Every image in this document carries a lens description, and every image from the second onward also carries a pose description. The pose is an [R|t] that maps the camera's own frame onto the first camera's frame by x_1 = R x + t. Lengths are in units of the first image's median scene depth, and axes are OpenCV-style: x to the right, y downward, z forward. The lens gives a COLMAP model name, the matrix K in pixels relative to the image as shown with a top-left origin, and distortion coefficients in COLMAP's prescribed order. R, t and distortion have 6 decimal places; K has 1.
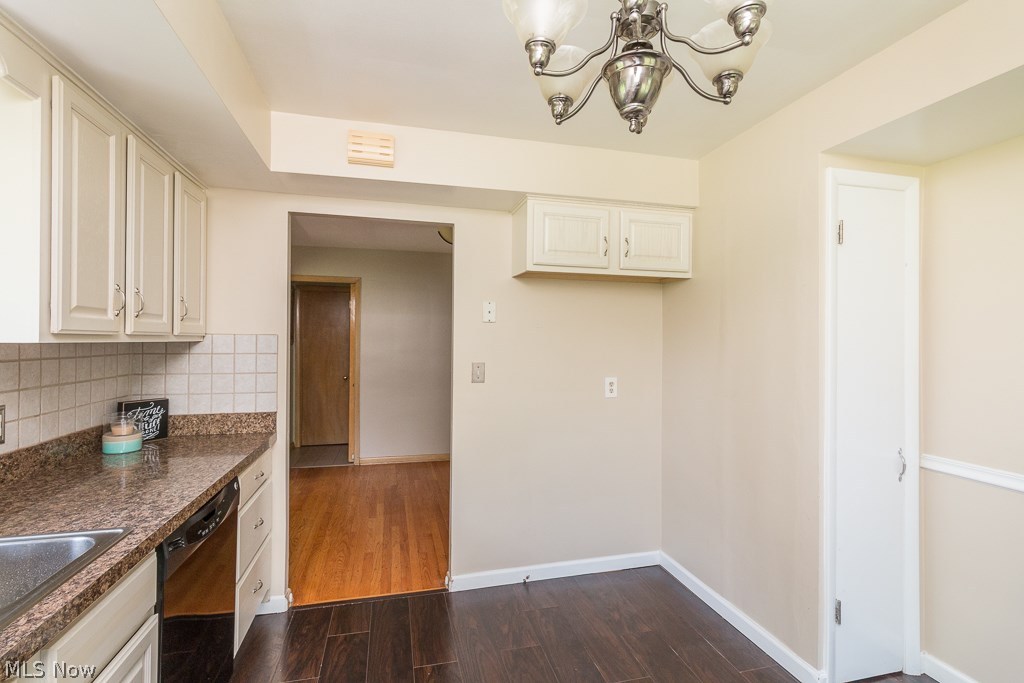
lens RADIAL K [[468.0, 0, 508.9], [0, 468.0, 342.0], [0, 0, 1]] dist [0.002632, 0.000295]
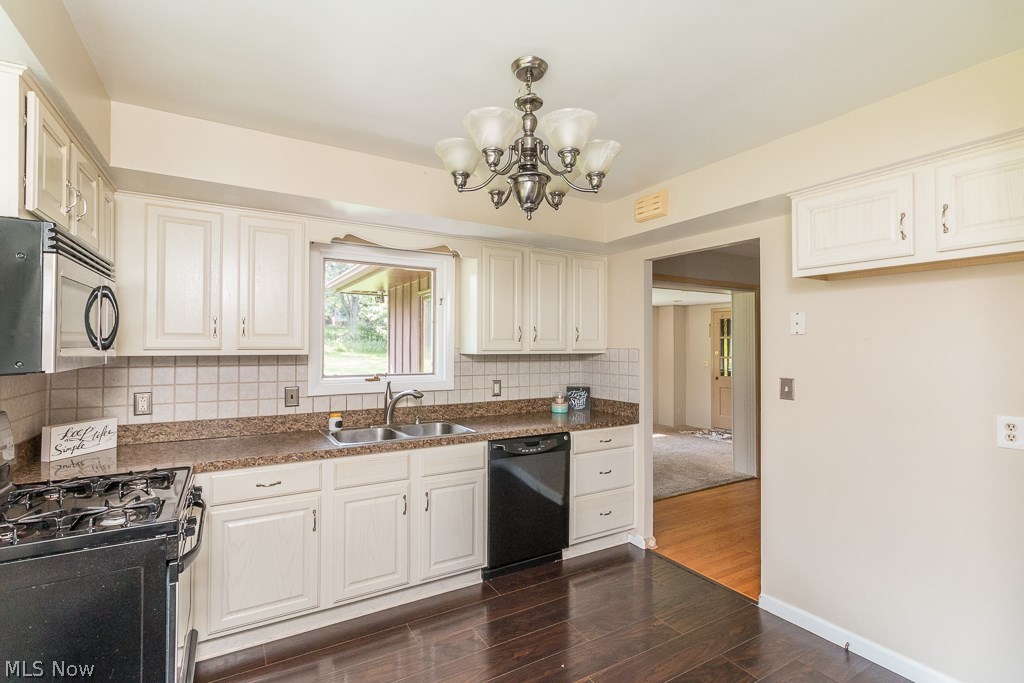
lens RADIAL K [[468.0, 0, 508.9], [0, 468.0, 343.8], [0, 0, 1]] dist [0.002632, 0.000295]
pose [[0.297172, -0.010925, -0.954761, 0.753702], [-0.006514, 0.999888, -0.013469, -0.009541], [0.954802, 0.010222, 0.297068, 0.214501]]
